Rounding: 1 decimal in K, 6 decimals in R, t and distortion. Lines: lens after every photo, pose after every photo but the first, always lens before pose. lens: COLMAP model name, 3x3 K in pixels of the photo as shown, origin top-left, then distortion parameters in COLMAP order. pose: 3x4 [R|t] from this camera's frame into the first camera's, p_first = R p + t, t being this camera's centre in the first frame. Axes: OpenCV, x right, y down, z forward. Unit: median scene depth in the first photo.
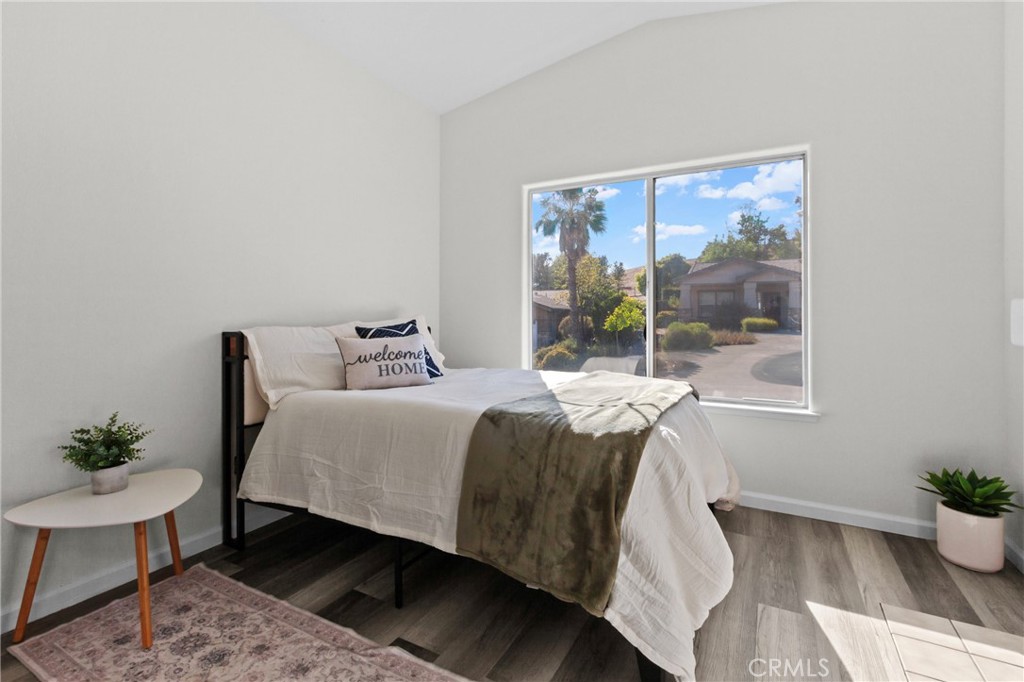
lens RADIAL K [[463.8, 0, 514.8], [0, 463.8, 316.1], [0, 0, 1]] dist [0.000040, -0.000305]
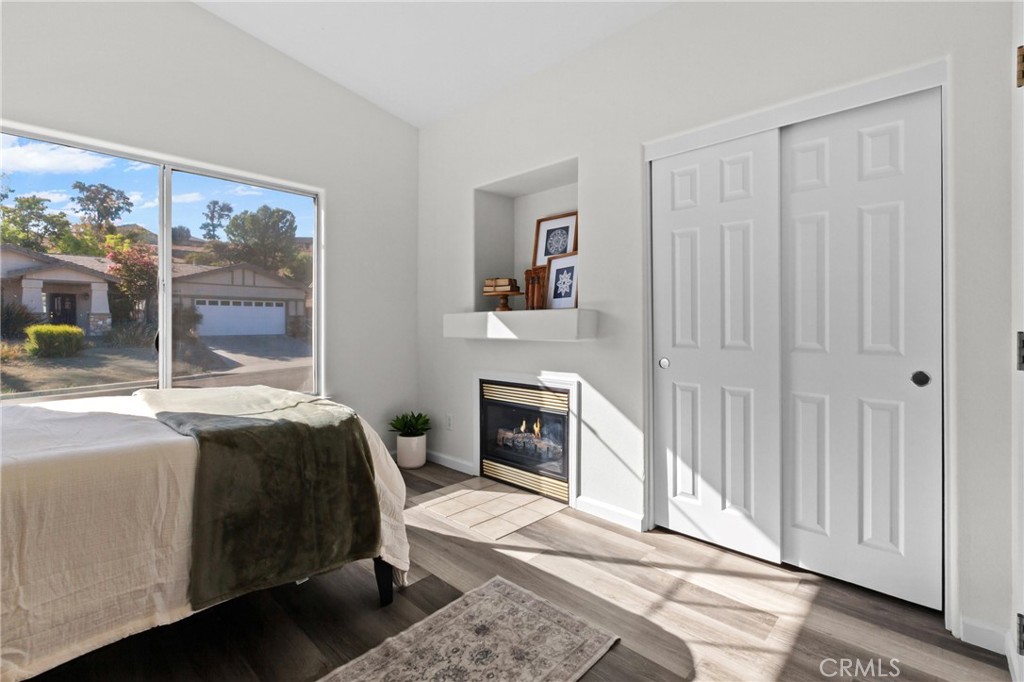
lens RADIAL K [[471.2, 0, 512.7], [0, 471.2, 319.2], [0, 0, 1]] dist [0.001145, 0.000020]
pose [[0.265741, 0.002048, 0.964042, -0.521056], [0.003785, 0.999988, -0.003167, -0.004275], [-0.964037, 0.004490, 0.265730, 0.150356]]
